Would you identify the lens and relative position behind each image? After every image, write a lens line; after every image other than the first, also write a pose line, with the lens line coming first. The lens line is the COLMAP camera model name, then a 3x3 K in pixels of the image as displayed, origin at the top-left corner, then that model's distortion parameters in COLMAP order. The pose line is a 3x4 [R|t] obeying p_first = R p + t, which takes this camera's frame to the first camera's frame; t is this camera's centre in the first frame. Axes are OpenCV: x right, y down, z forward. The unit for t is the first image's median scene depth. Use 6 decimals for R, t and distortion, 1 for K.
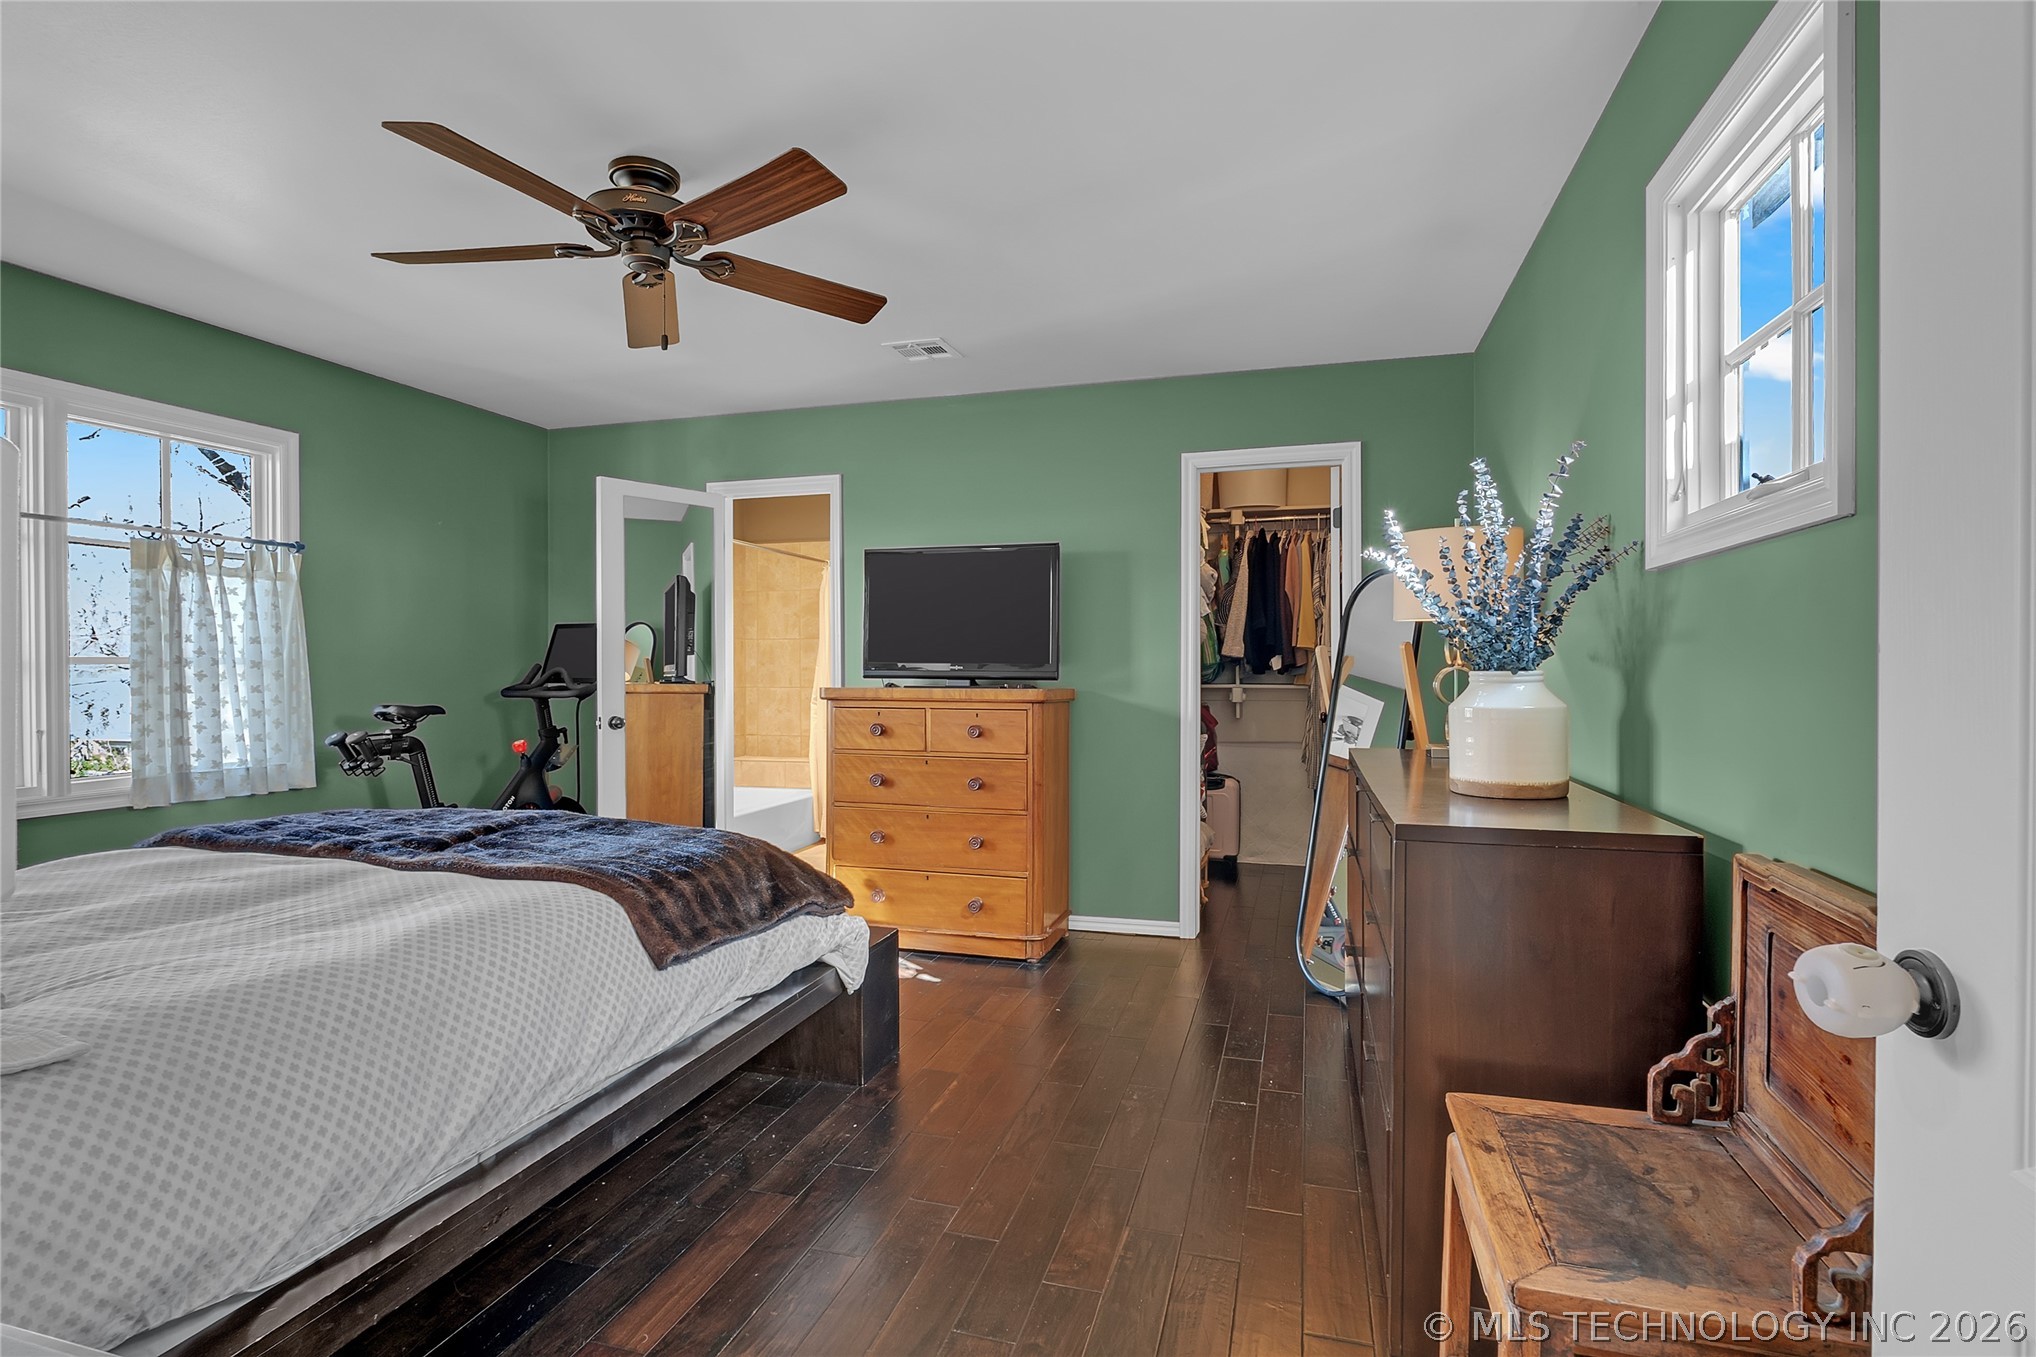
lens RADIAL K [[949.0, 0, 1025.0], [0, 949.0, 674.8], [0, 0, 1]] dist [-0.002421, -0.000572]
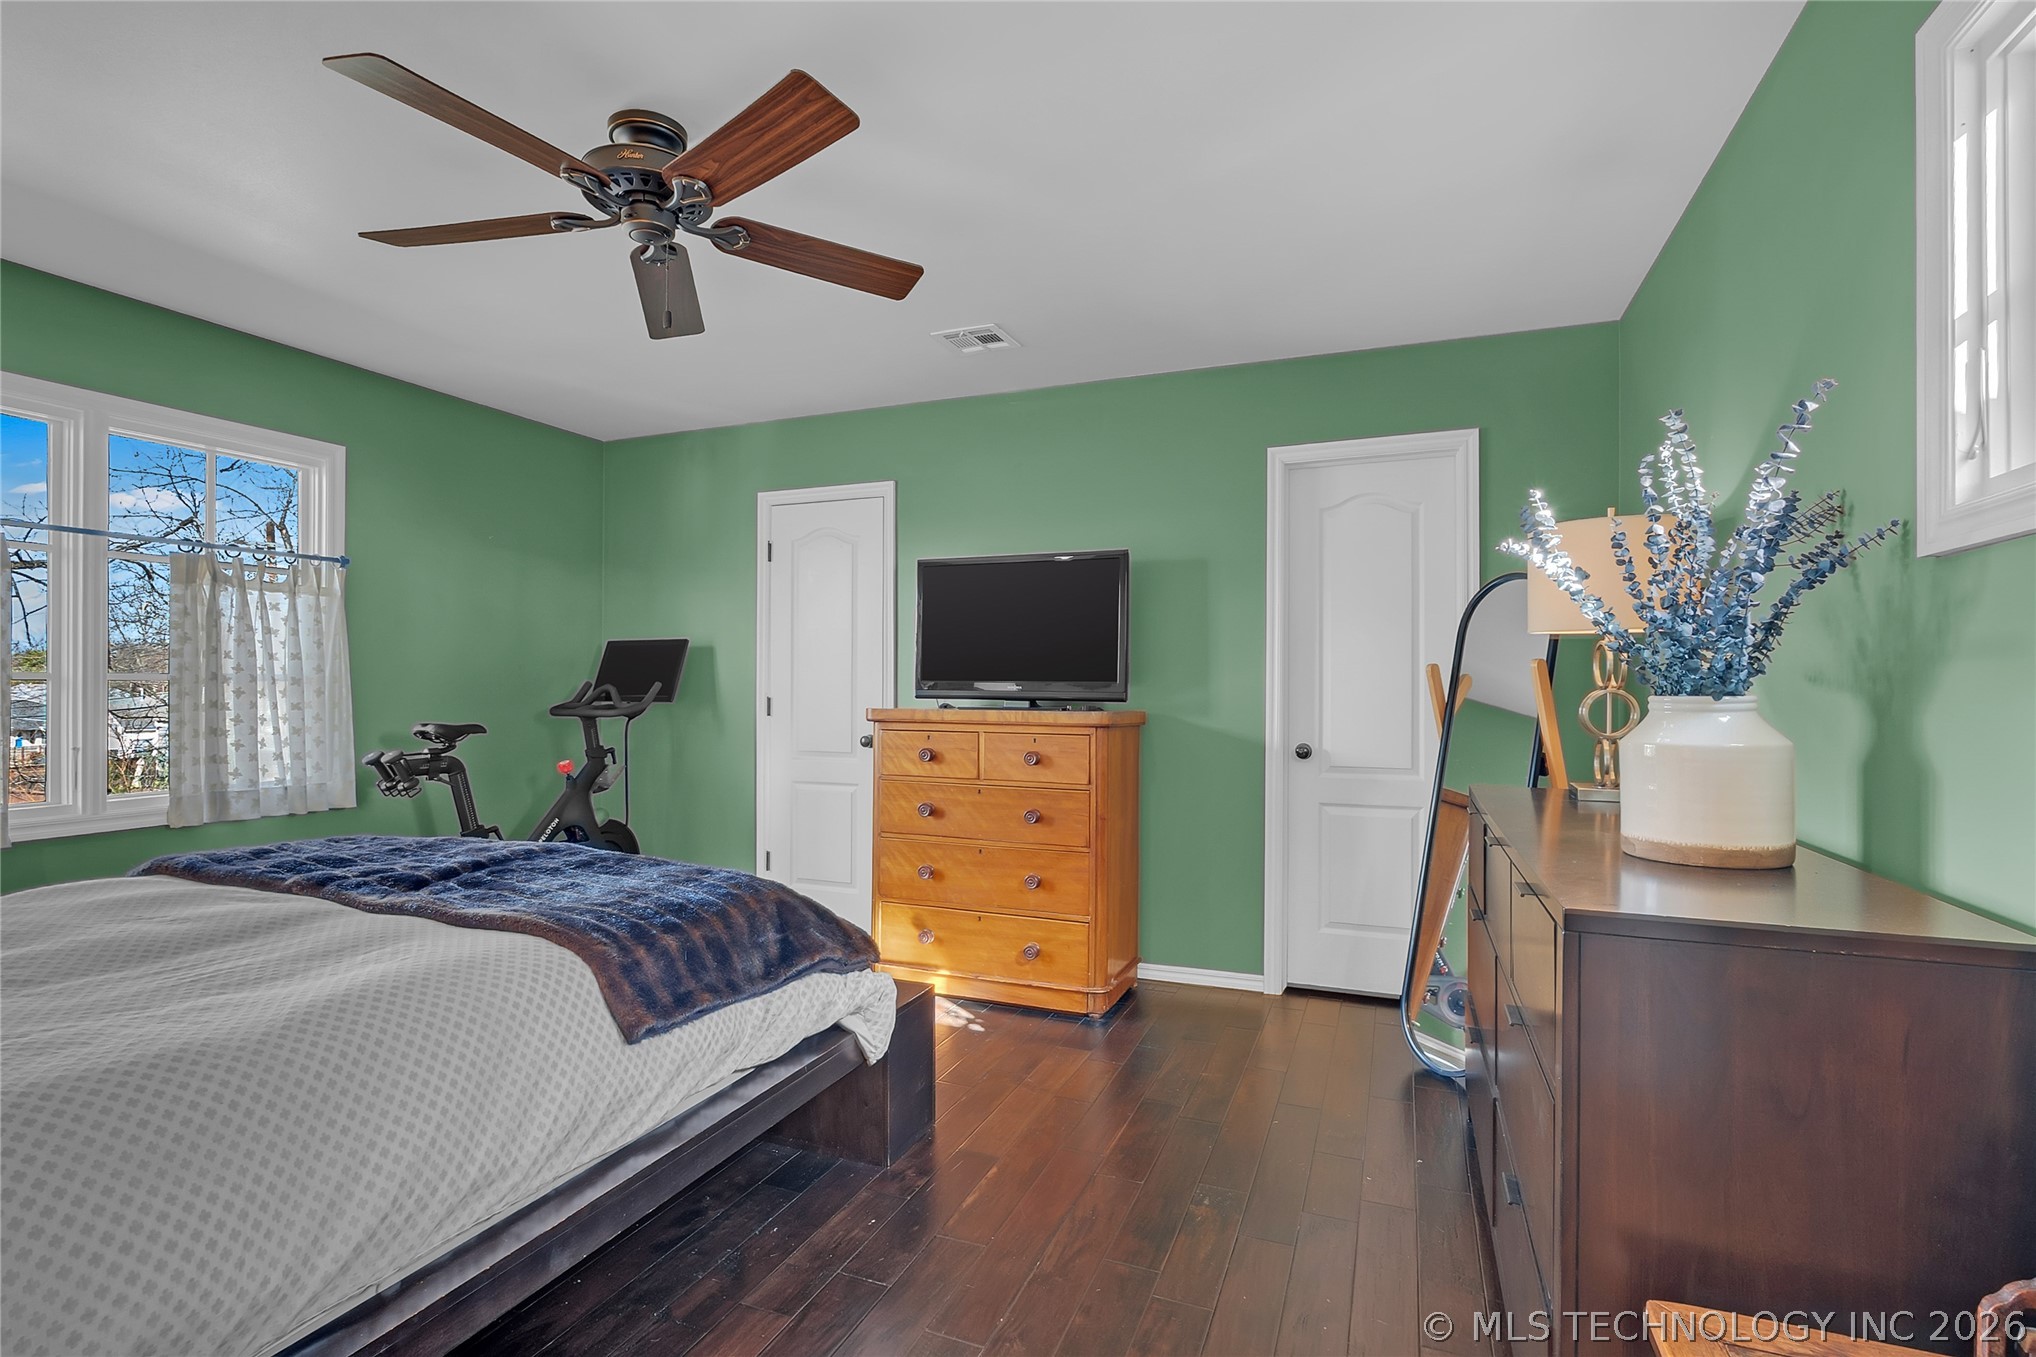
lens RADIAL K [[949.0, 0, 1002.5], [0, 949.0, 685.2], [0, 0, 1]] dist [-0.002421, -0.000572]
pose [[0.993895, 0.004223, -0.110248, 0.028271], [-0.005260, 0.999945, -0.009117, -0.002333], [0.110204, 0.009641, 0.993862, 0.148598]]
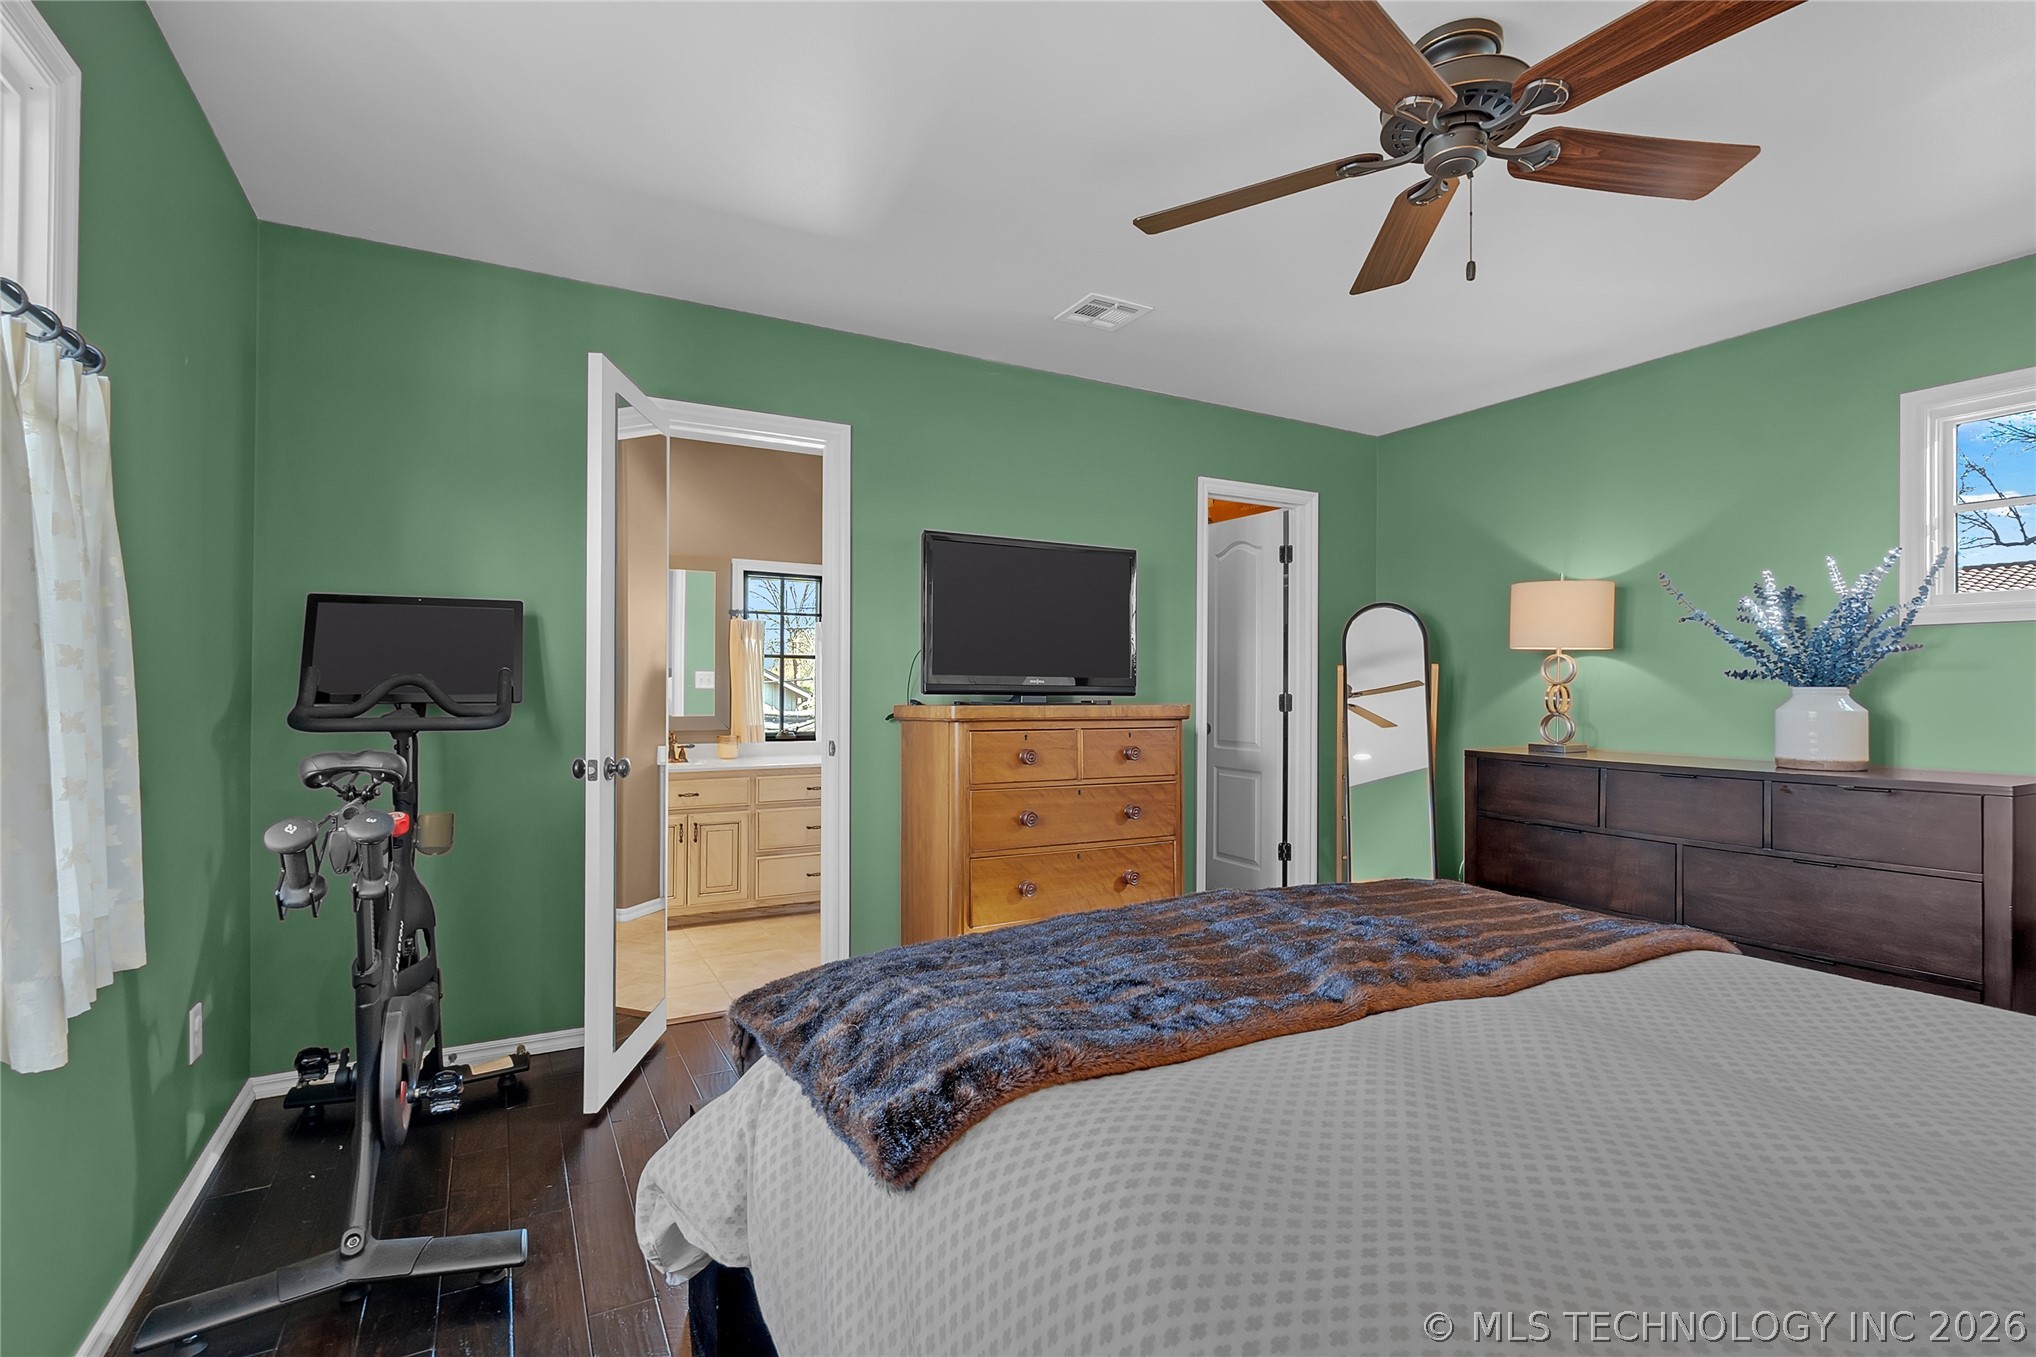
lens RADIAL K [[949.0, 0, 1015.7], [0, 949.0, 677.7], [0, 0, 1]] dist [-0.002421, -0.000572]
pose [[0.705874, 0.012215, 0.708232, -1.146018], [-0.000558, 0.999861, -0.016689, 0.005598], [-0.708337, 0.011385, 0.705783, 0.671528]]
